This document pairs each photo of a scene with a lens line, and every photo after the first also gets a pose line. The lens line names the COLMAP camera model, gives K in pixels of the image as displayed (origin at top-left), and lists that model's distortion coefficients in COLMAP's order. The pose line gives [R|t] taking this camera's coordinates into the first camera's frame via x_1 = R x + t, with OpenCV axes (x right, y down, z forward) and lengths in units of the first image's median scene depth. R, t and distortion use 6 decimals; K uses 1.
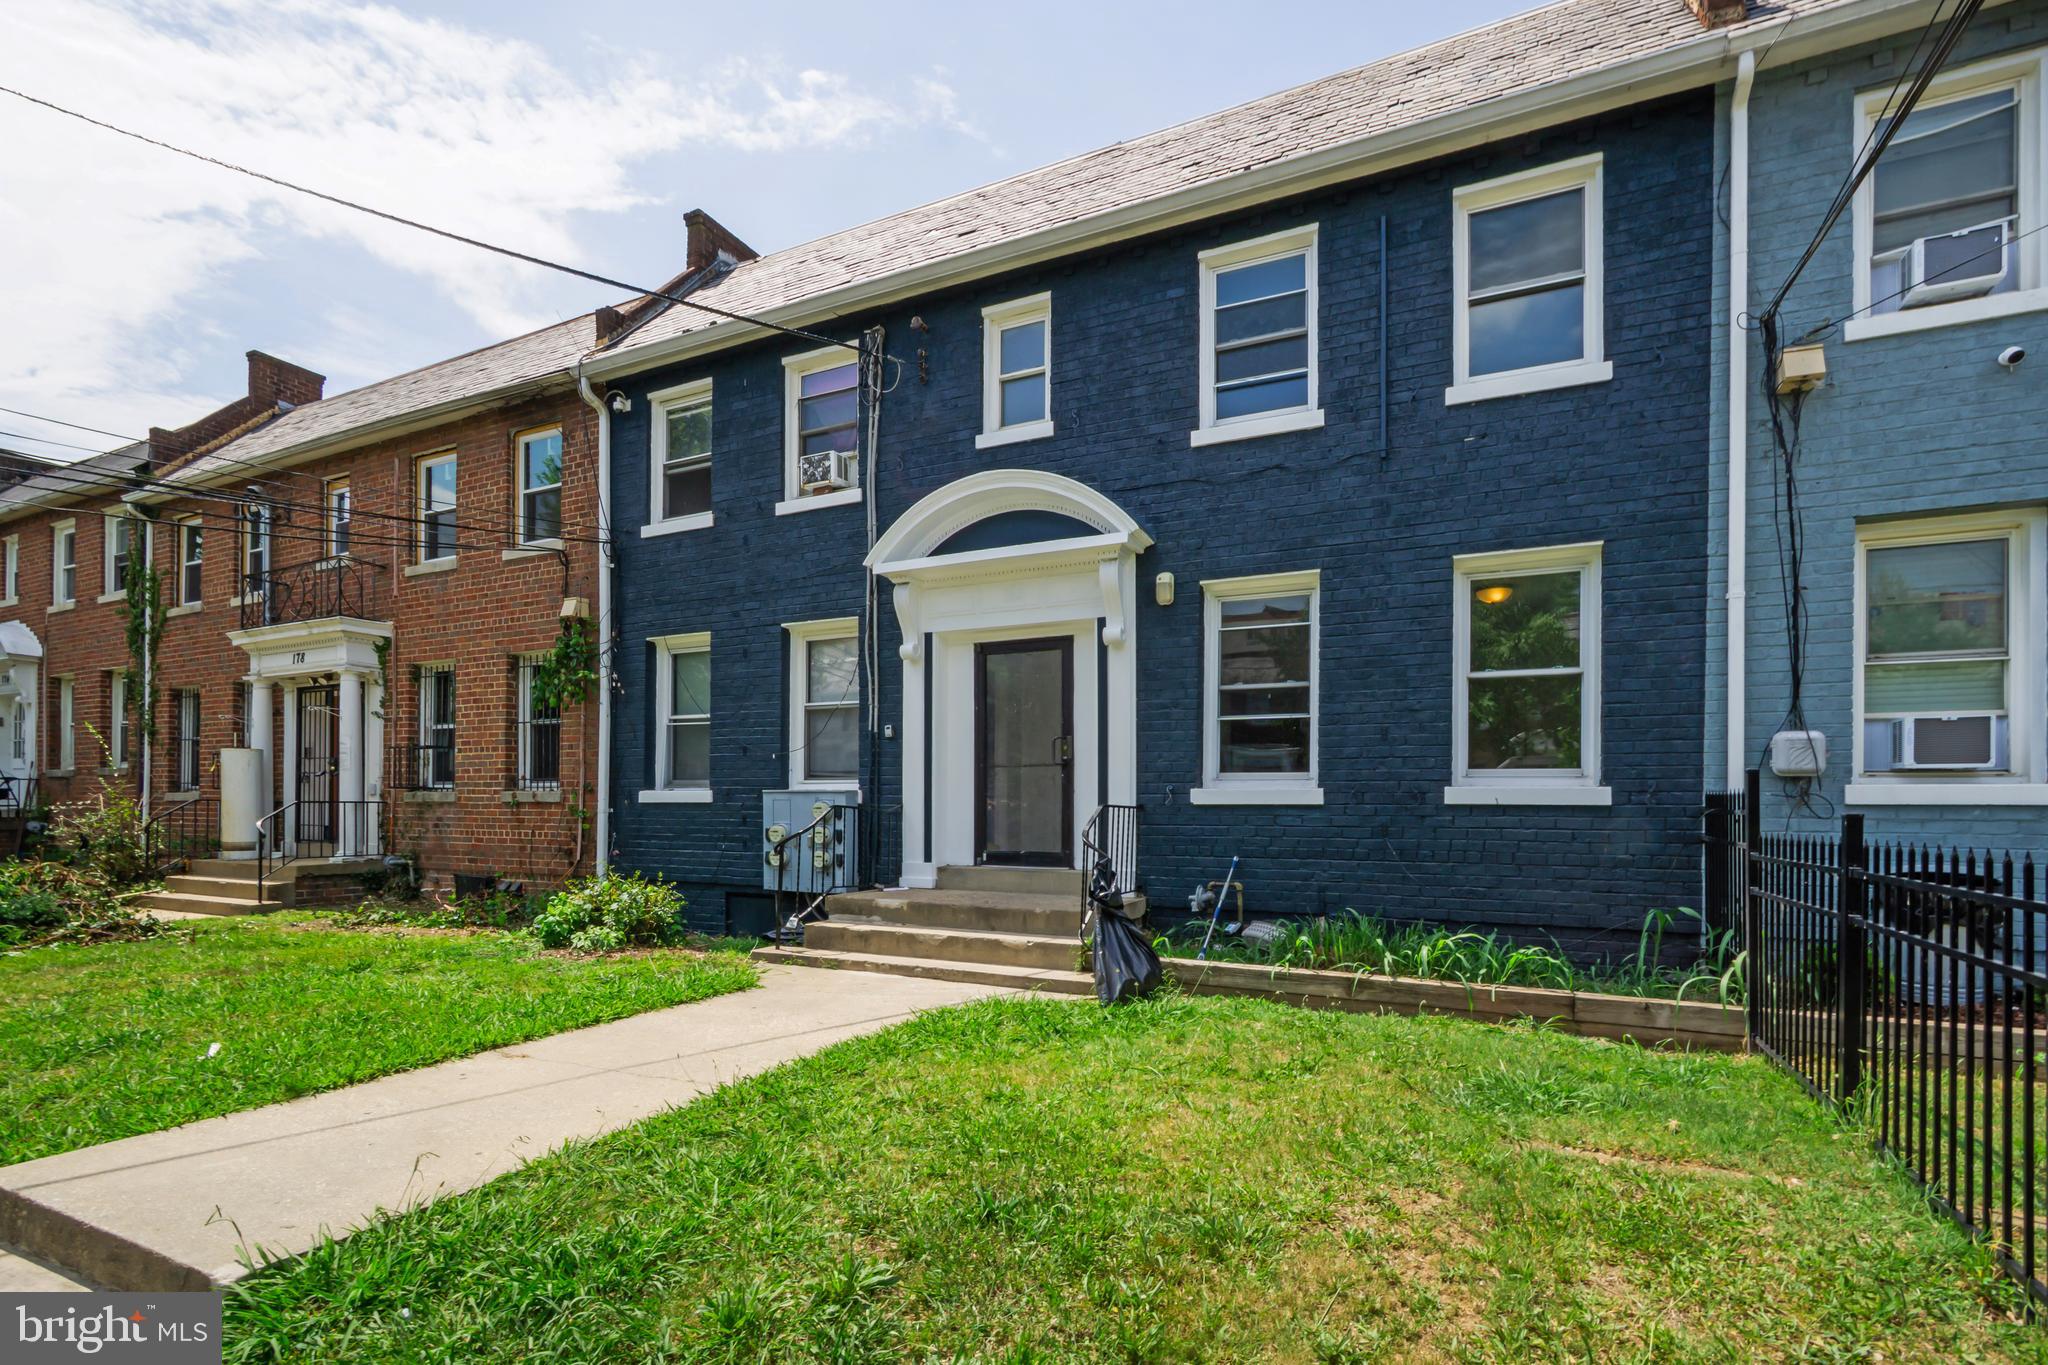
lens RADIAL K [[903.8, 0, 983.3], [0, 903.8, 739.1], [0, 0, 1]] dist [-0.004454, -0.000085]
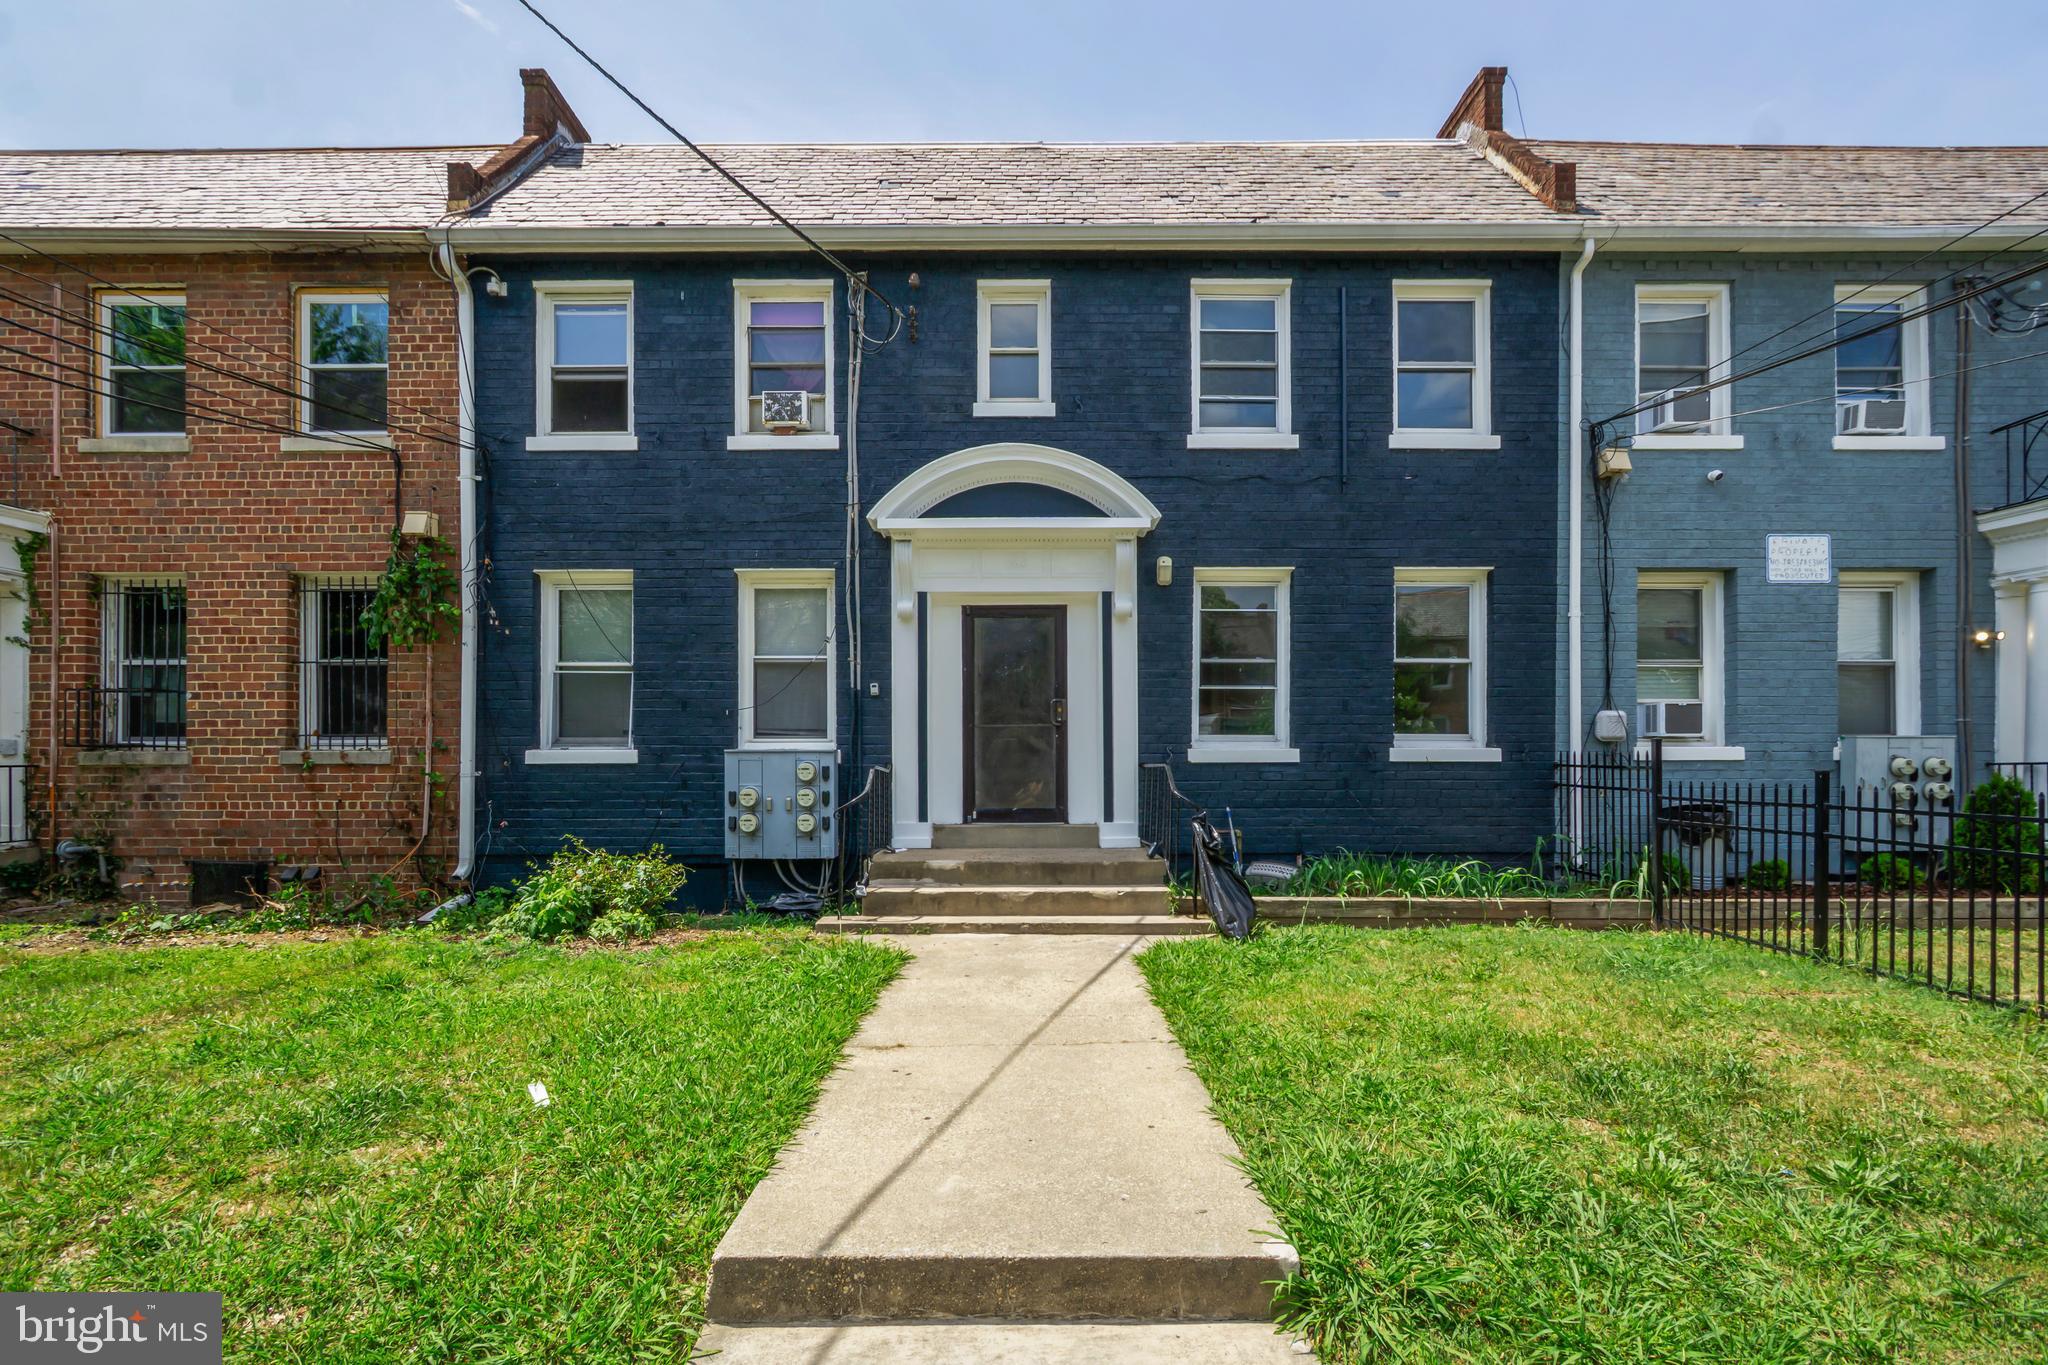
lens RADIAL K [[897.7, 0, 978.9], [0, 897.7, 694.6], [0, 0, 1]] dist [-0.007140, 0.001280]
pose [[0.906105, 0.025304, 0.422296, -0.468146], [-0.025088, 0.999667, -0.006070, -0.000051], [-0.422309, -0.005094, 0.906438, 0.084155]]
